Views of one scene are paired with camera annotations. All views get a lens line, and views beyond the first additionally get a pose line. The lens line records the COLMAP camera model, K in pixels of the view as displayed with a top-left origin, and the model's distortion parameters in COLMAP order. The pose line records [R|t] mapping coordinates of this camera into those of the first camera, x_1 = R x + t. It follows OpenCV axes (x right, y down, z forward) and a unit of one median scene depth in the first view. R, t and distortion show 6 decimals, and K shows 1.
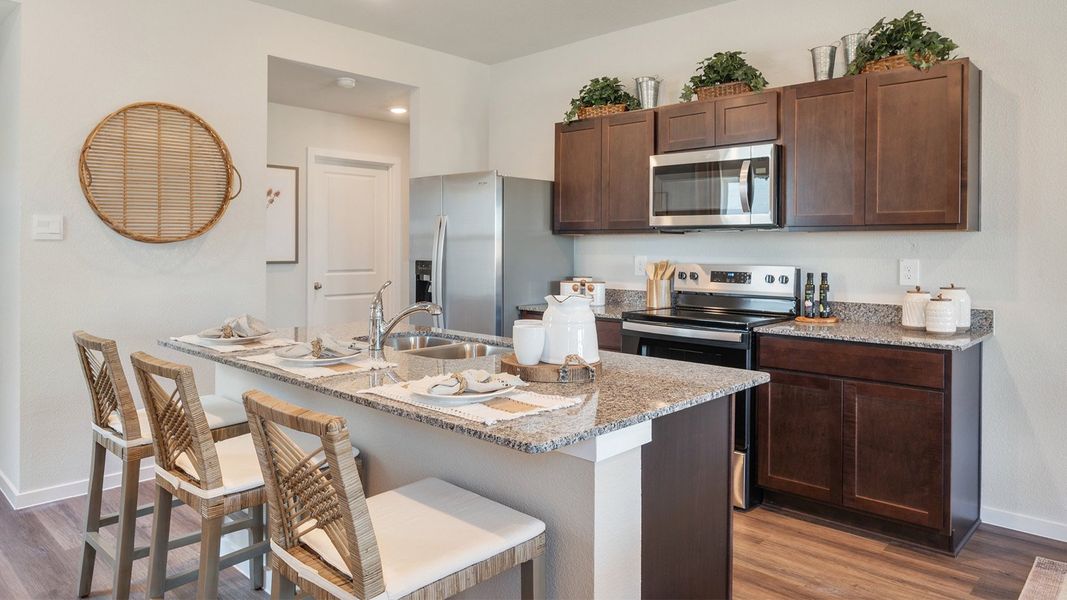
lens RADIAL K [[669.8, 0, 540.7], [0, 669.8, 249.1], [0, 0, 1]] dist [0.000990, 0.000342]
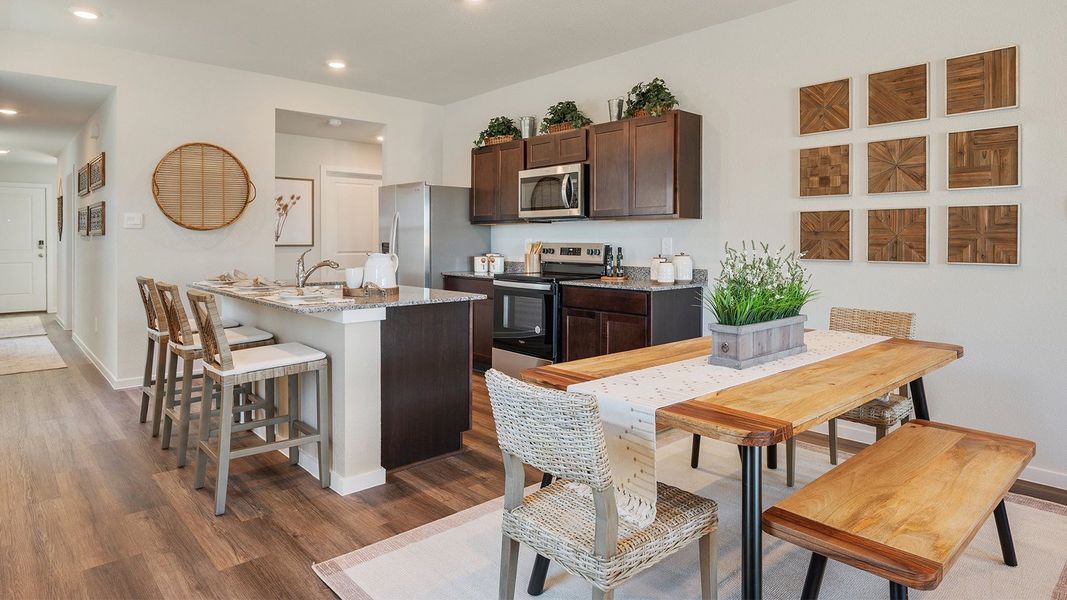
lens RADIAL K [[594.9, 0, 552.4], [0, 594.9, 242.4], [0, 0, 1]] dist [-0.000077, -0.000230]
pose [[0.997495, -0.004494, -0.070596, 0.341017], [0.004482, 0.999990, -0.000339, 0.022405], [0.070596, 0.000022, 0.997505, -0.333950]]
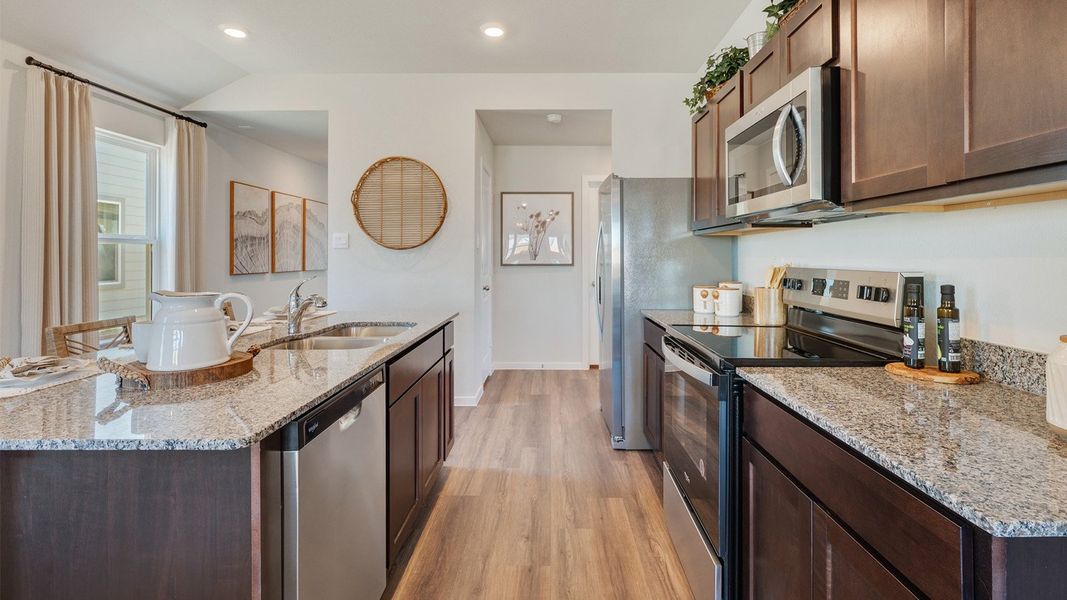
lens RADIAL K [[492.1, 0, 565.8], [0, 492.1, 255.0], [0, 0, 1]] dist [0.001379, 0.000131]
pose [[0.688706, -0.008198, -0.724994, 0.463010], [0.001845, 0.999953, -0.009554, 0.013620], [0.725038, 0.005242, 0.688688, 0.482228]]
